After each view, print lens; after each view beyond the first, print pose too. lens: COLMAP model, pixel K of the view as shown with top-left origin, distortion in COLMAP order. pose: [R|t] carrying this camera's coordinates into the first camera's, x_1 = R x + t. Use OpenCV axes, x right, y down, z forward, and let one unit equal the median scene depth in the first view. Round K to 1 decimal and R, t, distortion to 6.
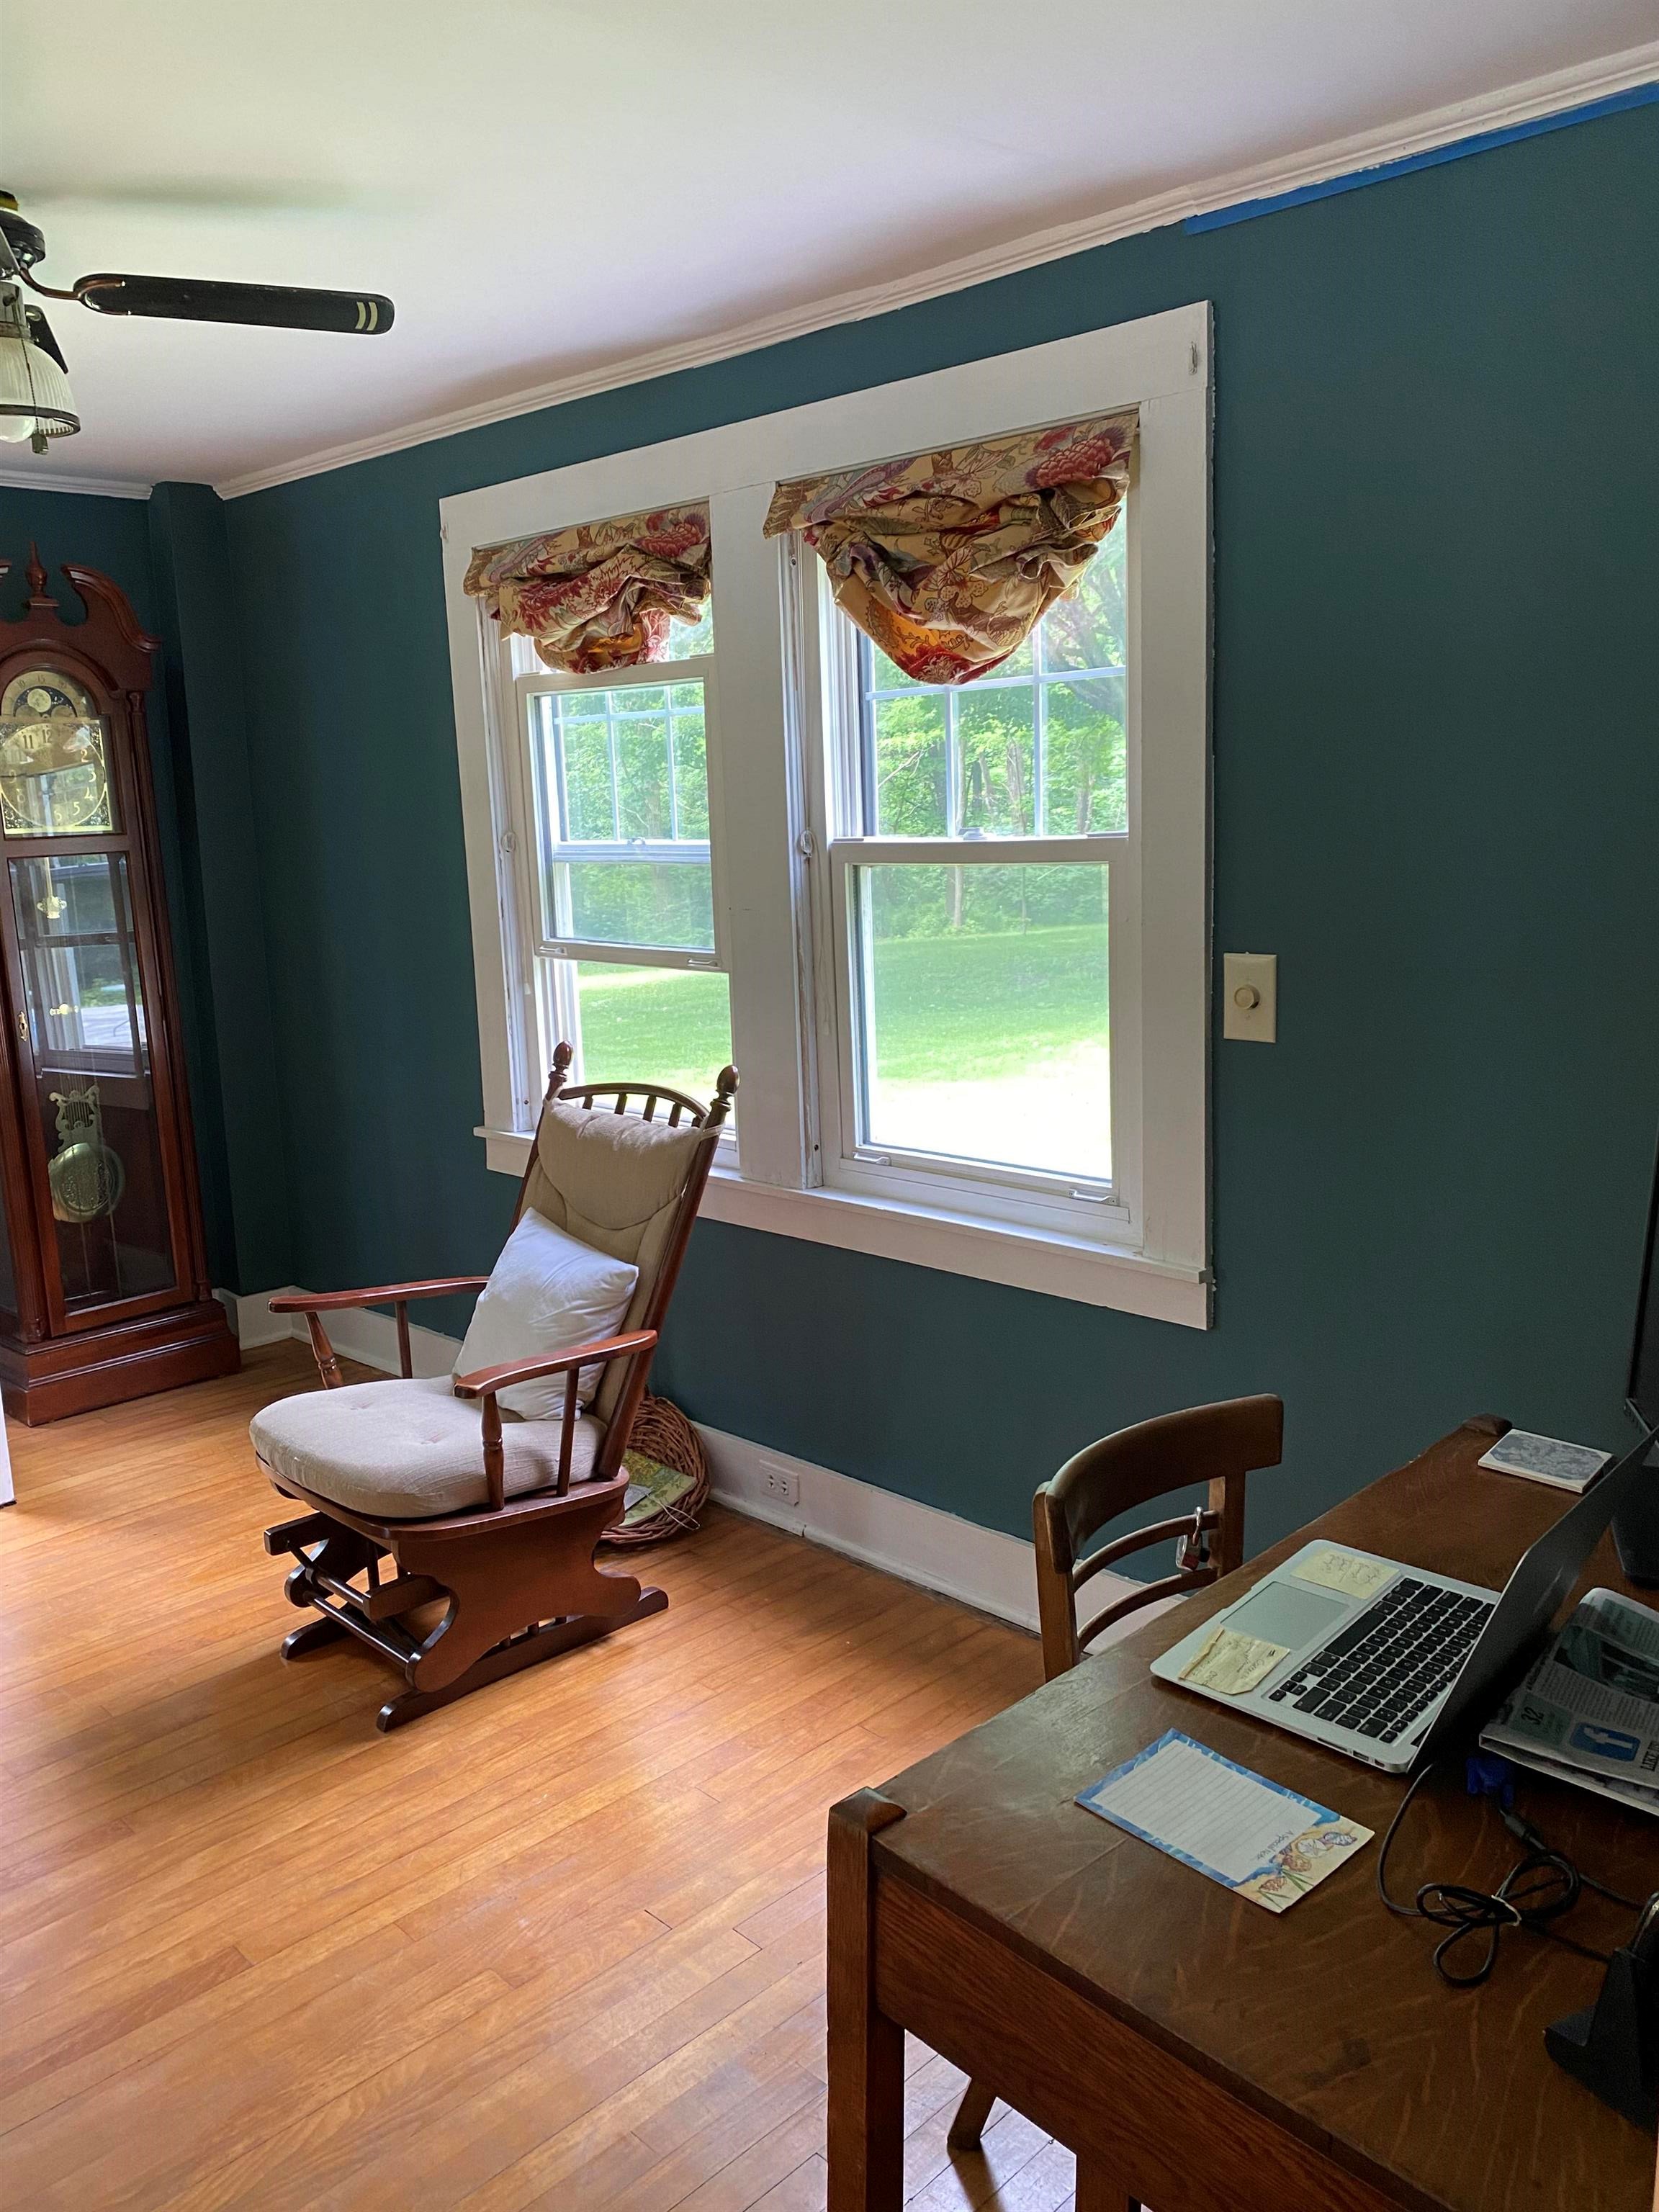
lens RADIAL K [[1678.1, 0, 824.4], [0, 1678.1, 1107.9], [0, 0, 1]] dist [0.036490, -0.031655]
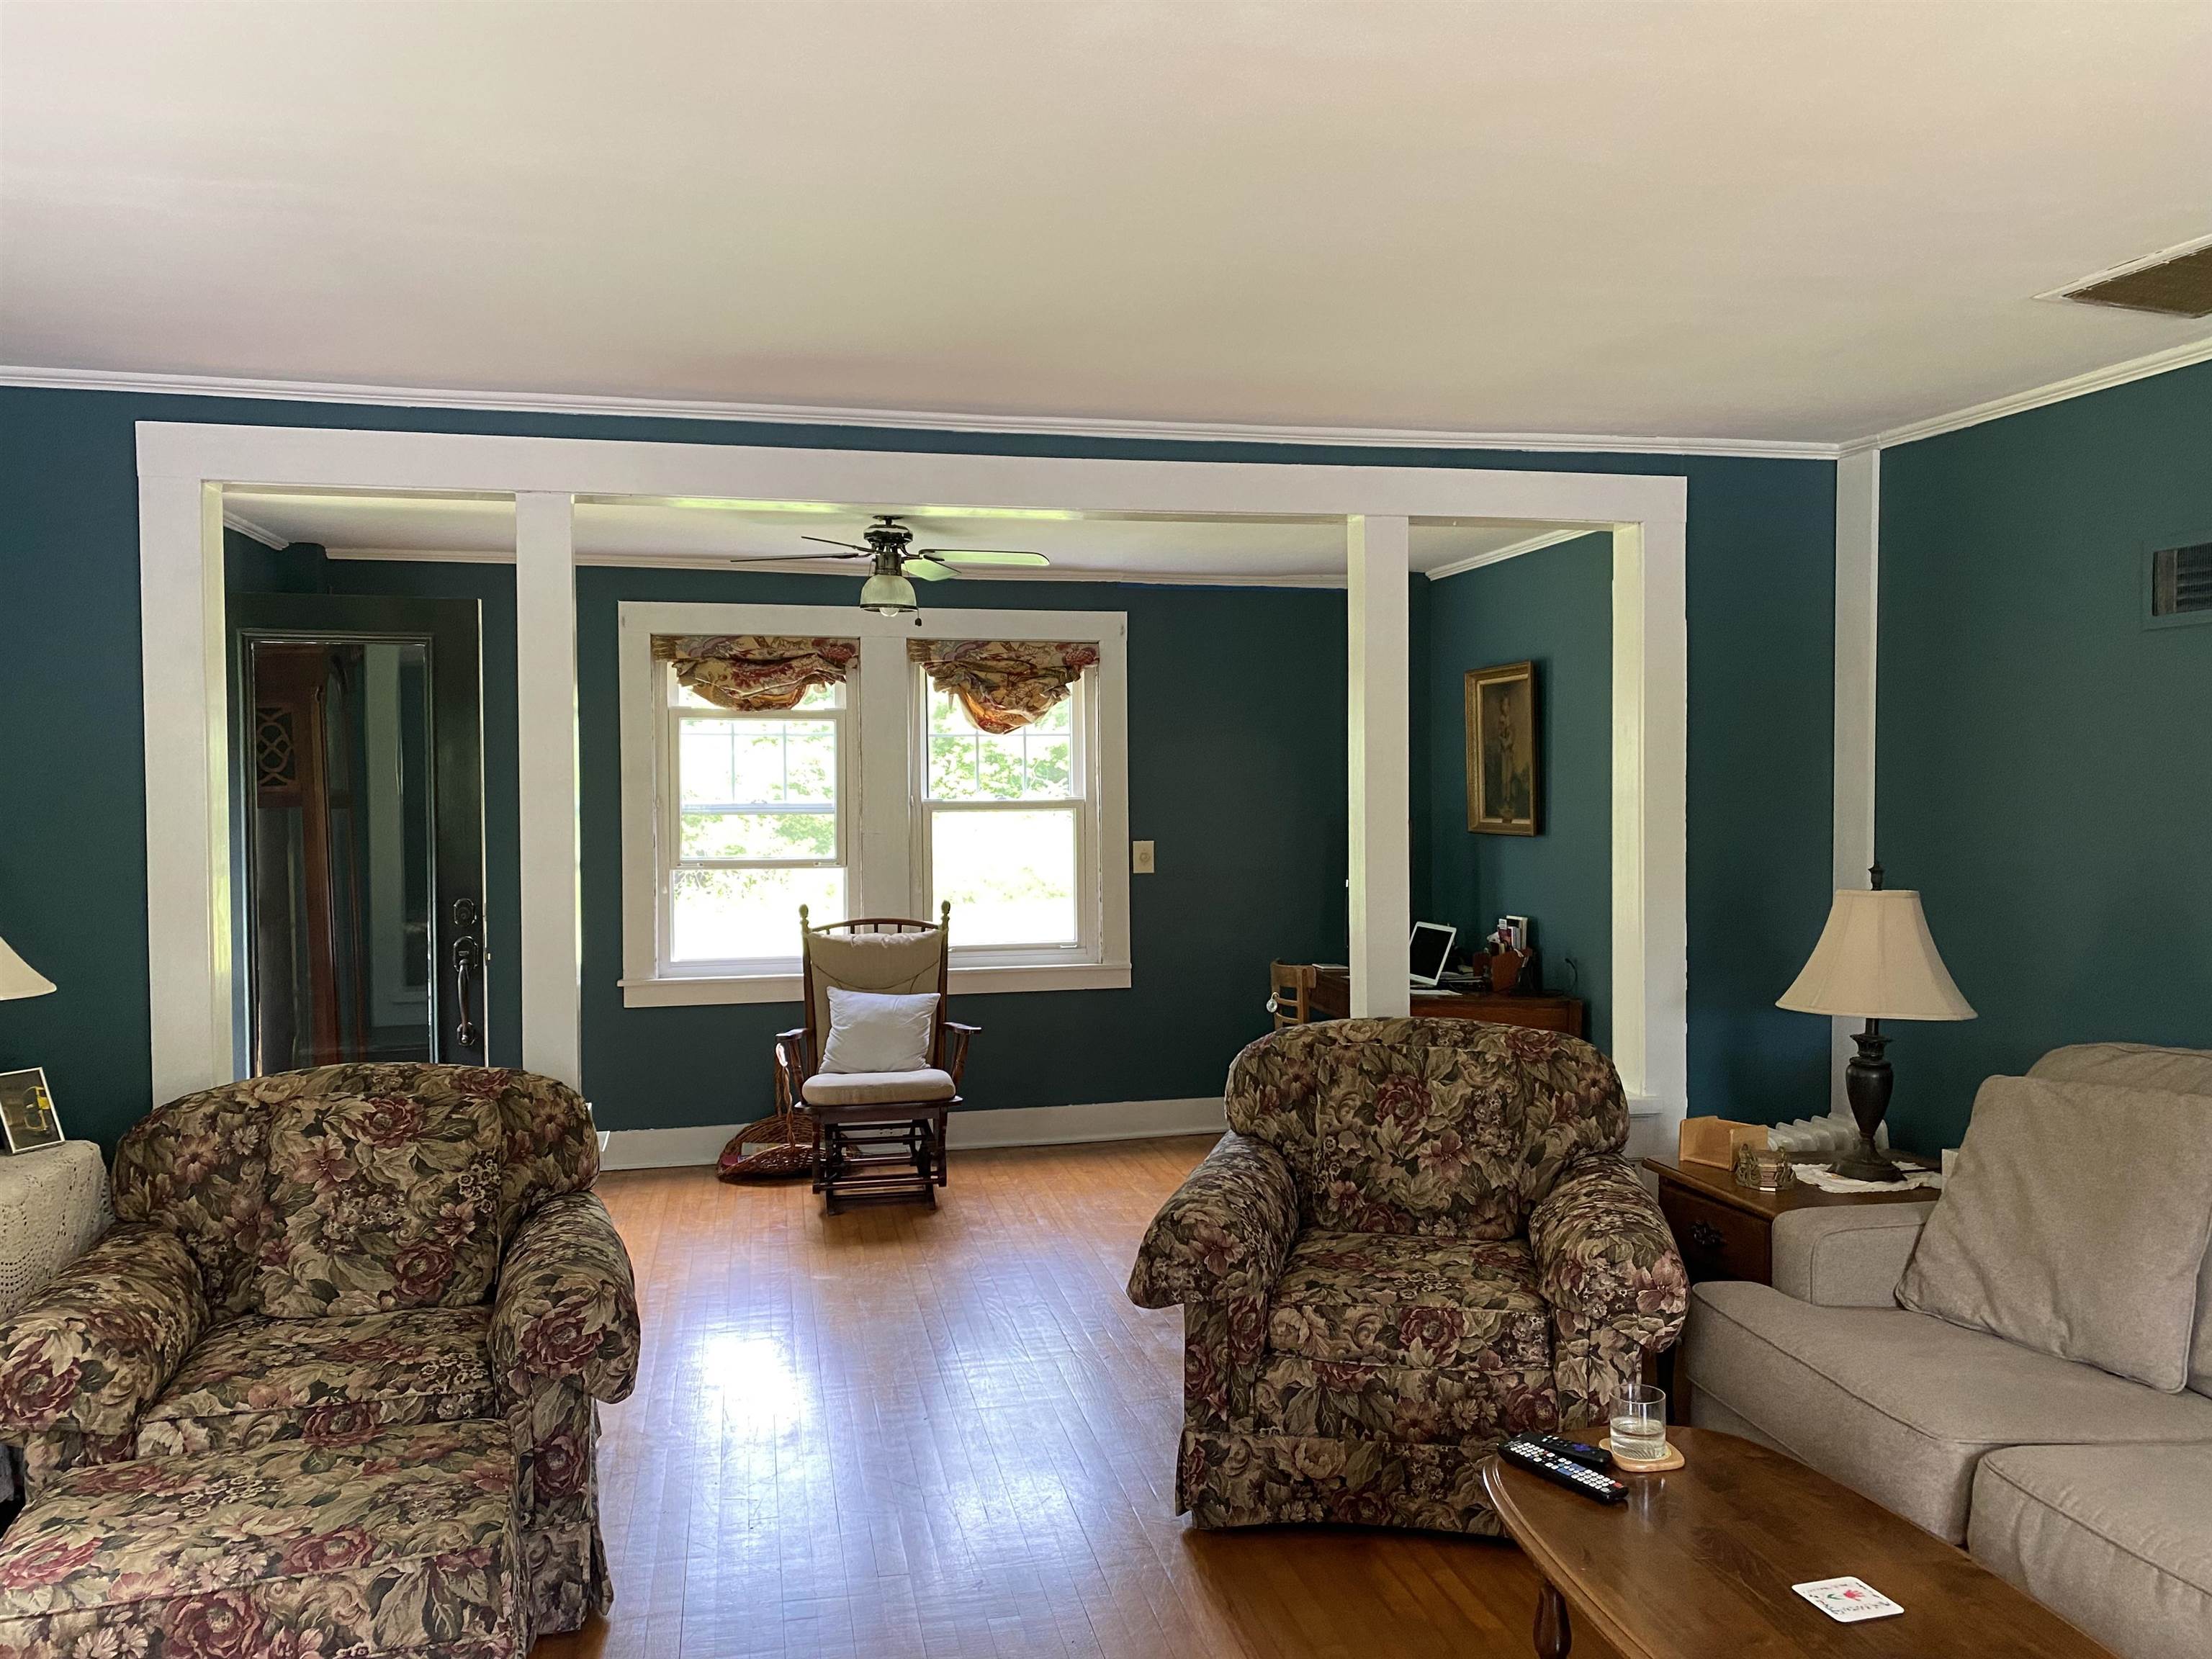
lens RADIAL K [[1678.1, 0, 1105.1], [0, 1678.1, 838.1], [0, 0, 1]] dist [0.036490, -0.031655]
pose [[0.534197, 0.006750, 0.845333, -1.673986], [0.144591, 0.984503, -0.099234, 0.132556], [-0.832903, 0.175238, 0.524943, -0.300492]]
